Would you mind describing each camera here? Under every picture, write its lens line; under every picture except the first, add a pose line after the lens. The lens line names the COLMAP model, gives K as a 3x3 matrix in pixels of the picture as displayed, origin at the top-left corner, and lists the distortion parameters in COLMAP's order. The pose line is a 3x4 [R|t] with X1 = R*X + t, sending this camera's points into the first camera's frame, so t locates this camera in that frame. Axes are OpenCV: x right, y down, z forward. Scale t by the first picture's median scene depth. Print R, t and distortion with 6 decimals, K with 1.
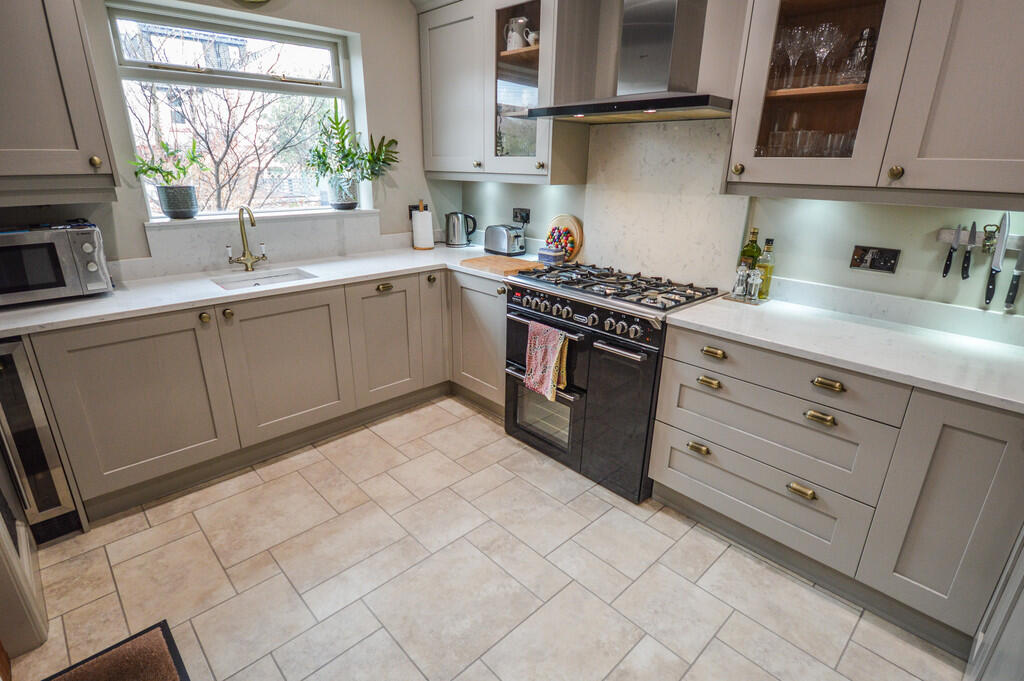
lens RADIAL K [[520.5, 0, 515.5], [0, 520.5, 343.5], [0, 0, 1]] dist [-0.006098, -0.002052]
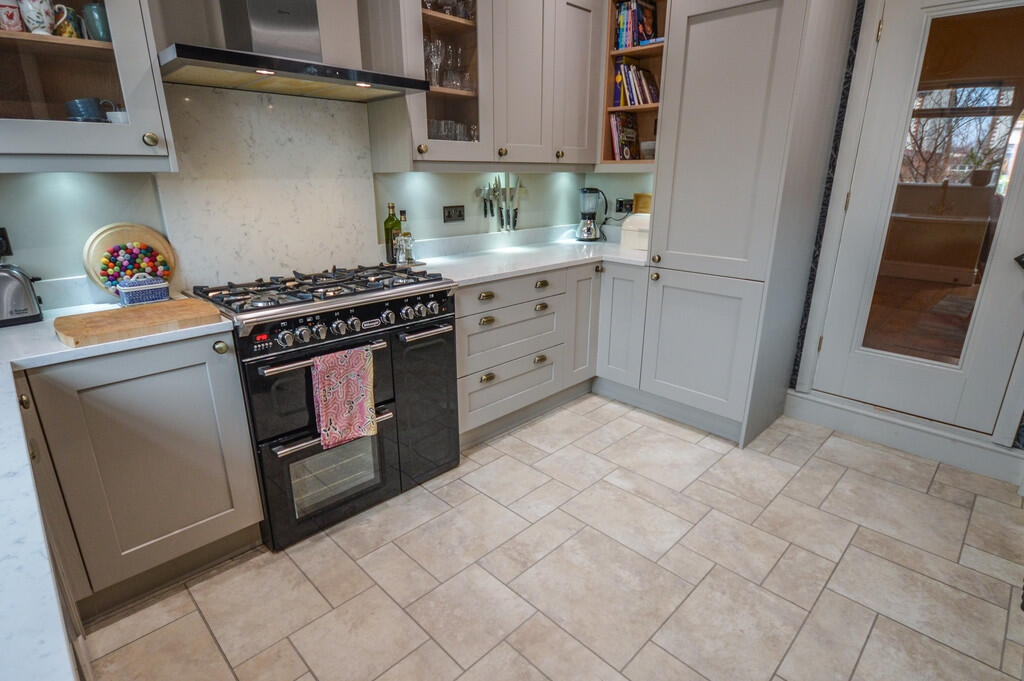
lens RADIAL K [[520.5, 0, 517.2], [0, 520.5, 339.6], [0, 0, 1]] dist [-0.006098, -0.002052]
pose [[-0.030140, -0.317978, 0.947619, -0.694581], [0.330522, 0.891547, 0.309676, -0.208832], [-0.943317, 0.322543, 0.078227, 0.720286]]
